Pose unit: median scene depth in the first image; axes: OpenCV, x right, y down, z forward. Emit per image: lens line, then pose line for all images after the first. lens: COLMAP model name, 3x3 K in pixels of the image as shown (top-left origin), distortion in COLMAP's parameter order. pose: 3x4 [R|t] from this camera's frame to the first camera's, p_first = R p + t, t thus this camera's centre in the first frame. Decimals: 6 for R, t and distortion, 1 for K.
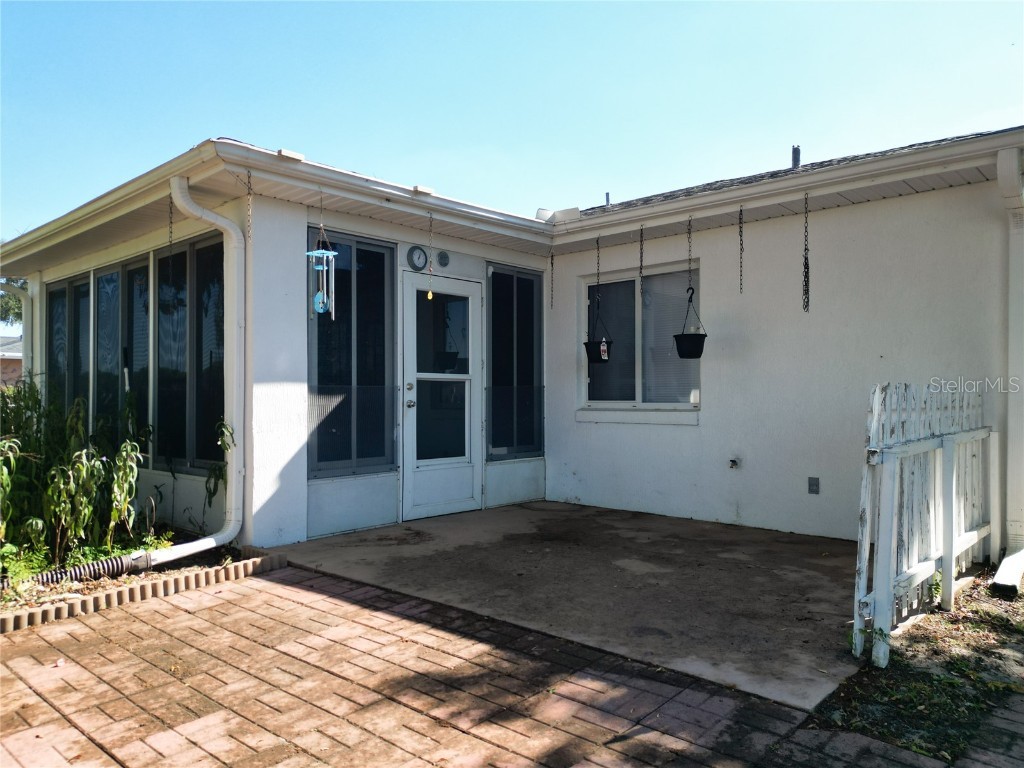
lens RADIAL K [[736.9, 0, 512.0], [0, 736.9, 384.0], [0, 0, 1]] dist [0.051581, -0.078472]
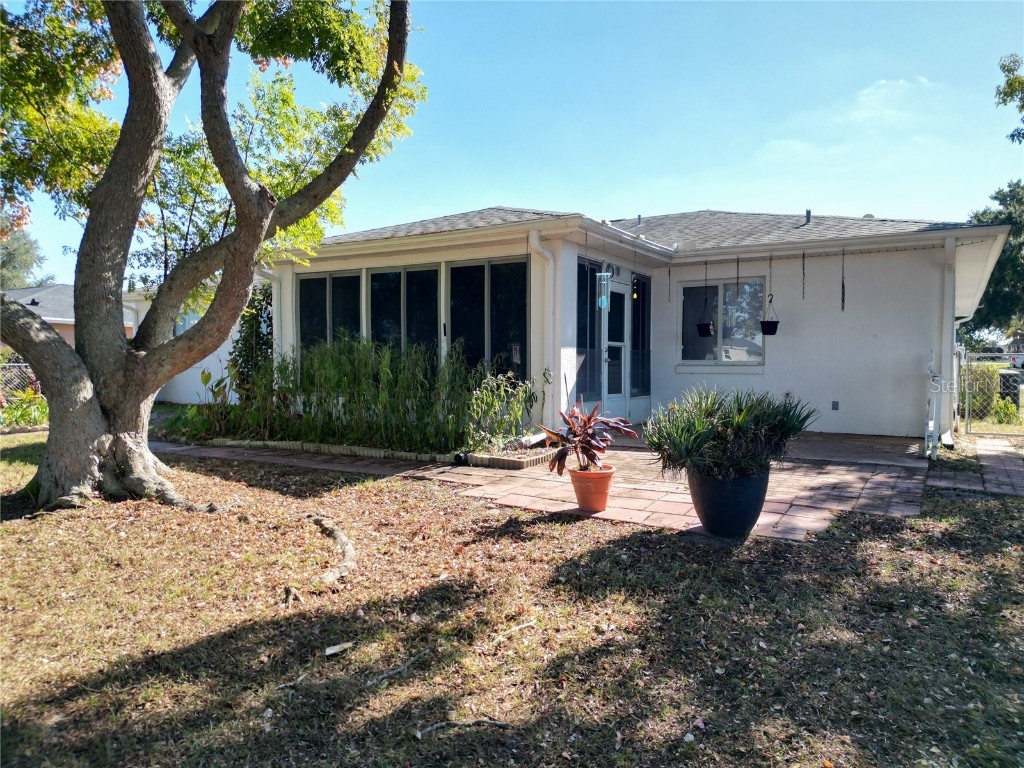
lens RADIAL K [[736.9, 0, 512.0], [0, 736.9, 384.0], [0, 0, 1]] dist [0.051581, -0.078472]
pose [[0.981914, -0.000294, 0.189327, -0.648198], [-0.007794, 0.999088, 0.041971, 0.011837], [-0.189166, -0.042687, 0.981017, -0.576868]]
